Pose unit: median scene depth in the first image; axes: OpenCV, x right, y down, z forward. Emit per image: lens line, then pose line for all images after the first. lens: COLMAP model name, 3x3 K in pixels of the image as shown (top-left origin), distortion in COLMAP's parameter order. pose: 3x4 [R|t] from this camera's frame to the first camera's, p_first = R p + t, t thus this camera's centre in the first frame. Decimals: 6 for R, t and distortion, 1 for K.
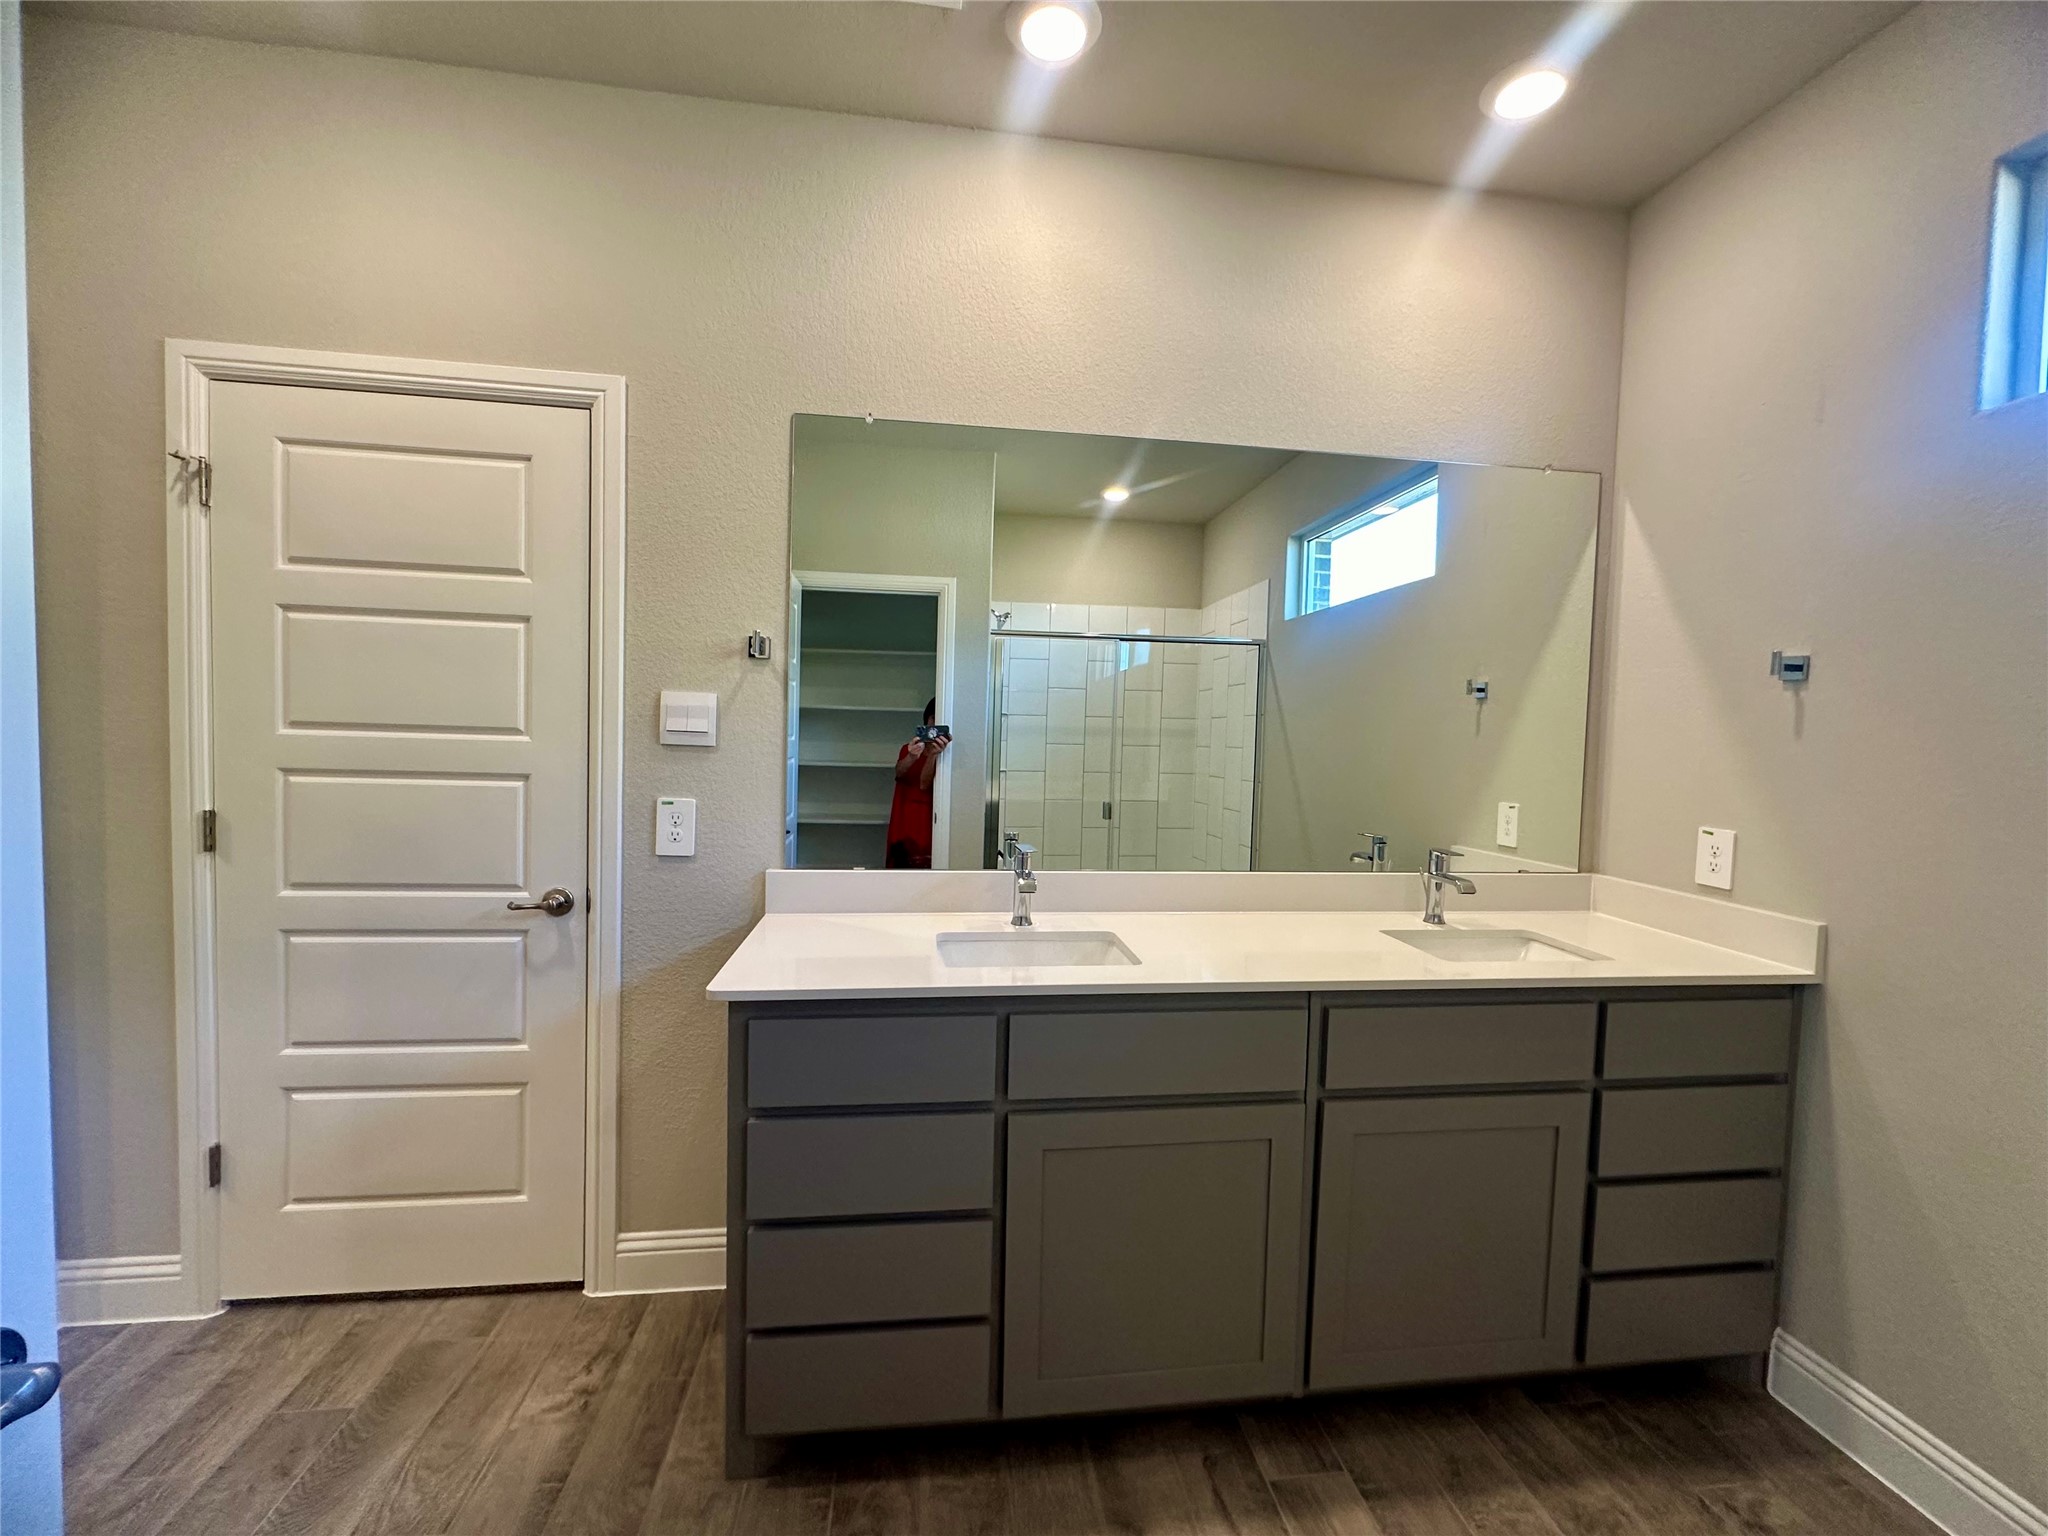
lens RADIAL K [[822.4, 0, 1030.3], [0, 822.4, 766.9], [0, 0, 1]] dist [0.002279, 0.000412]
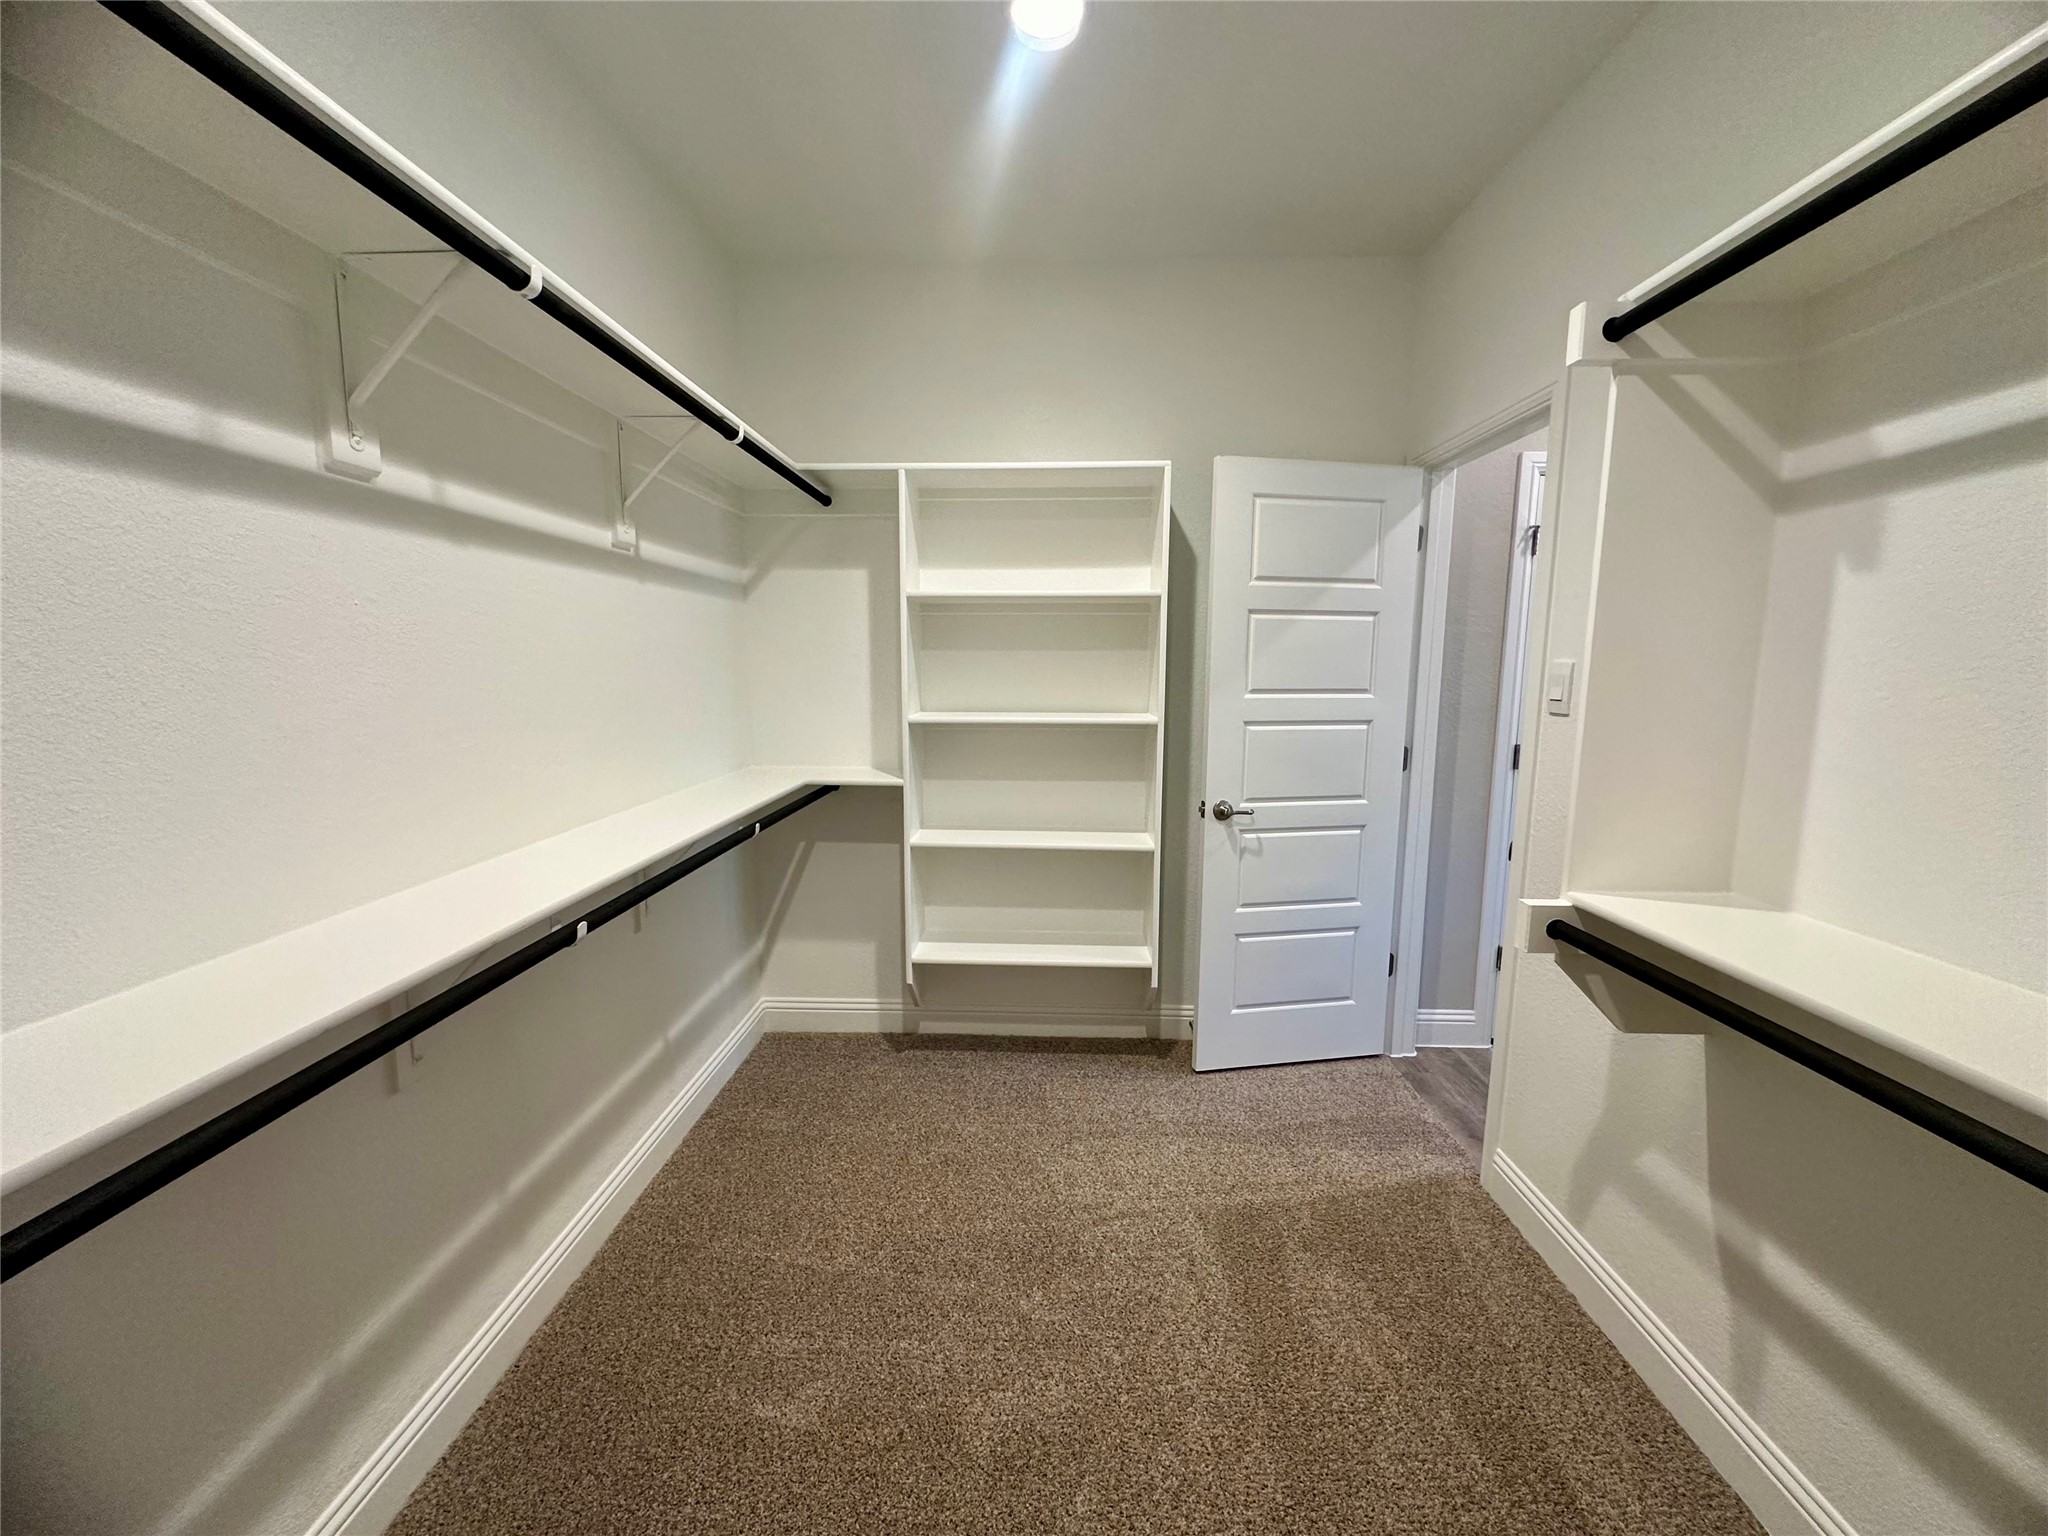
lens RADIAL K [[822.4, 0, 1021.9], [0, 822.4, 765.2], [0, 0, 1]] dist [0.002279, 0.000412]
pose [[0.985557, -0.002656, -0.169321, -1.652072], [0.016777, 0.996489, 0.082023, -0.055209], [0.168508, -0.083679, 0.982142, -0.752134]]
